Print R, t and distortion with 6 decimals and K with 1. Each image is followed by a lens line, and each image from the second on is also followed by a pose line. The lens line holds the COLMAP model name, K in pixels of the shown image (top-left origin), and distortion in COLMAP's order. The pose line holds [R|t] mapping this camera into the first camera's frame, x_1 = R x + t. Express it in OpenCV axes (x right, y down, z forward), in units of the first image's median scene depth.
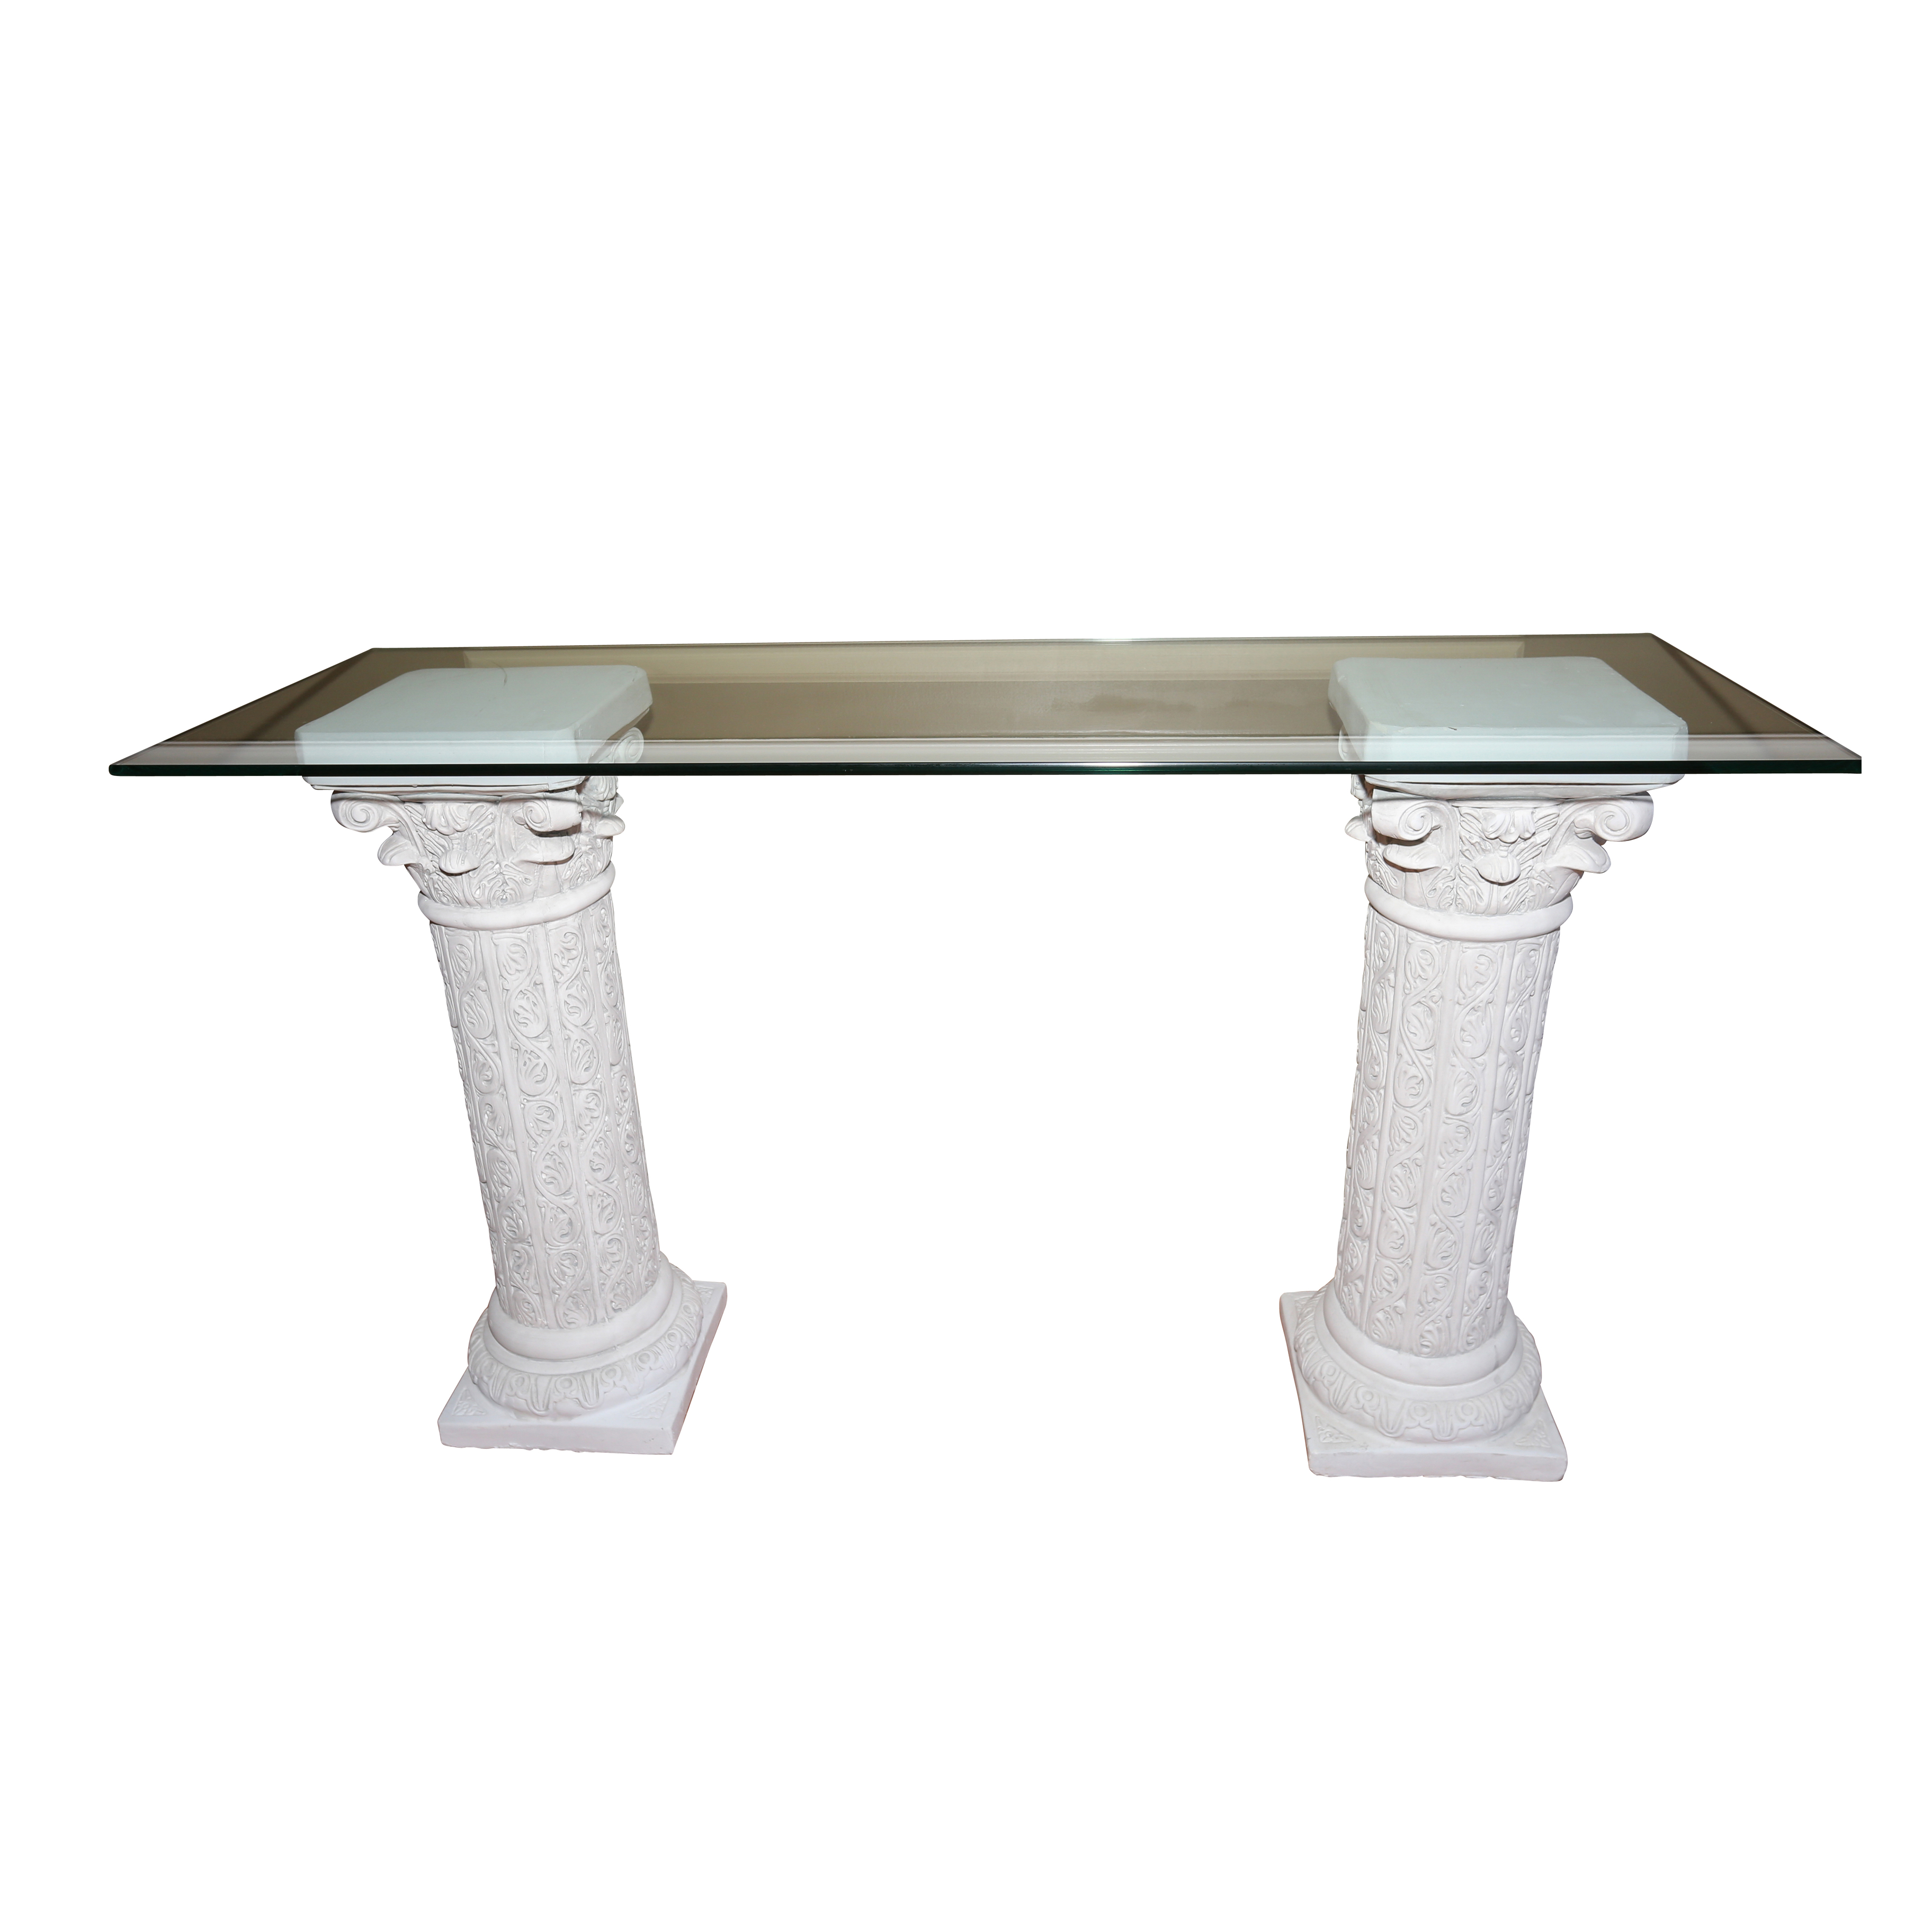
lens RADIAL K [[1419.6, 0, 969.0], [0, 1419.6, 953.6], [0, 0, 1]] dist [-0.003808, -0.000199]
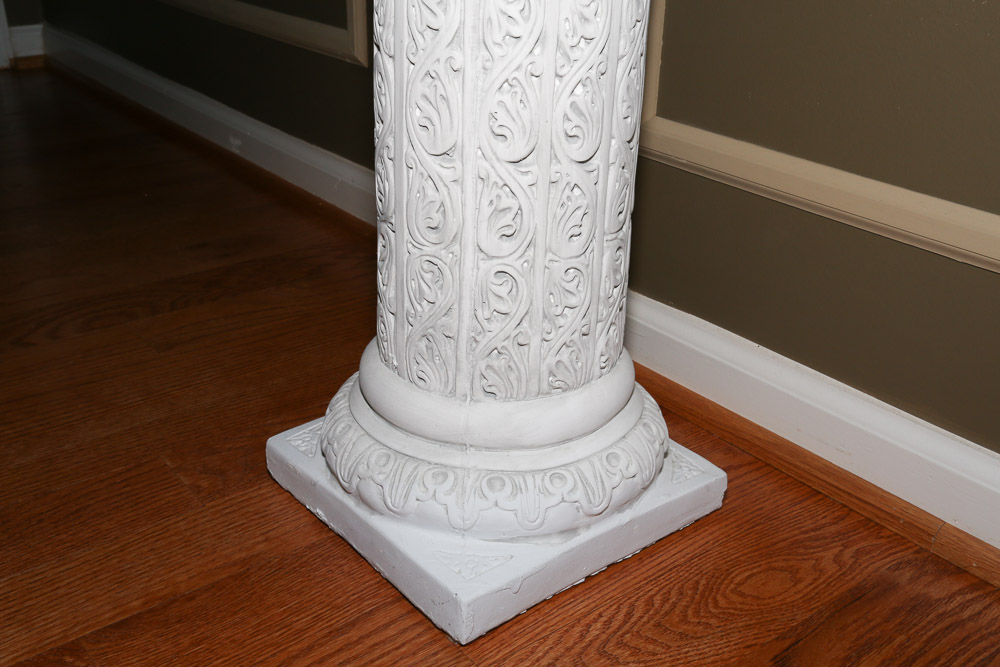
lens RADIAL K [[1079.3, 0, 488.6], [0, 1079.3, 328.9], [0, 0, 1]] dist [0.035941, 0.000000]
pose [[0.687412, 0.342311, -0.640538, 0.051070], [-0.329624, 0.932938, 0.144827, 0.173667], [0.647158, 0.111581, 0.754146, 0.710720]]
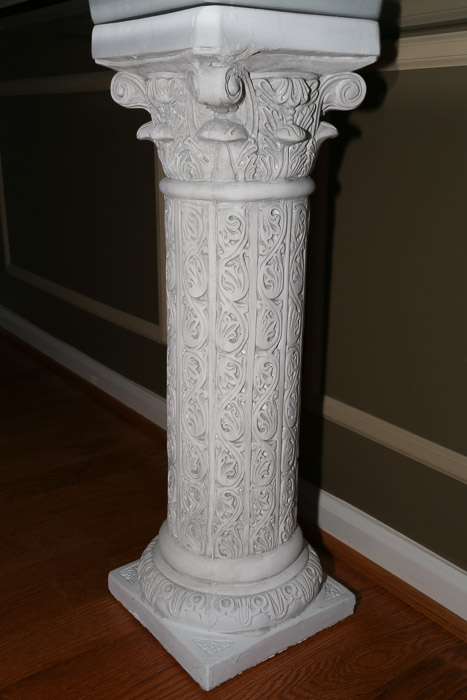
lens RADIAL K [[755.5, 0, 232.6], [0, 755.5, 347.7], [0, 0, 1]] dist [0.035941, 0.000000]
pose [[0.659140, 0.249382, -0.709467, 0.192146], [-0.328108, 0.944252, 0.027077, 0.071367], [0.676668, 0.214934, 0.704218, 0.568849]]
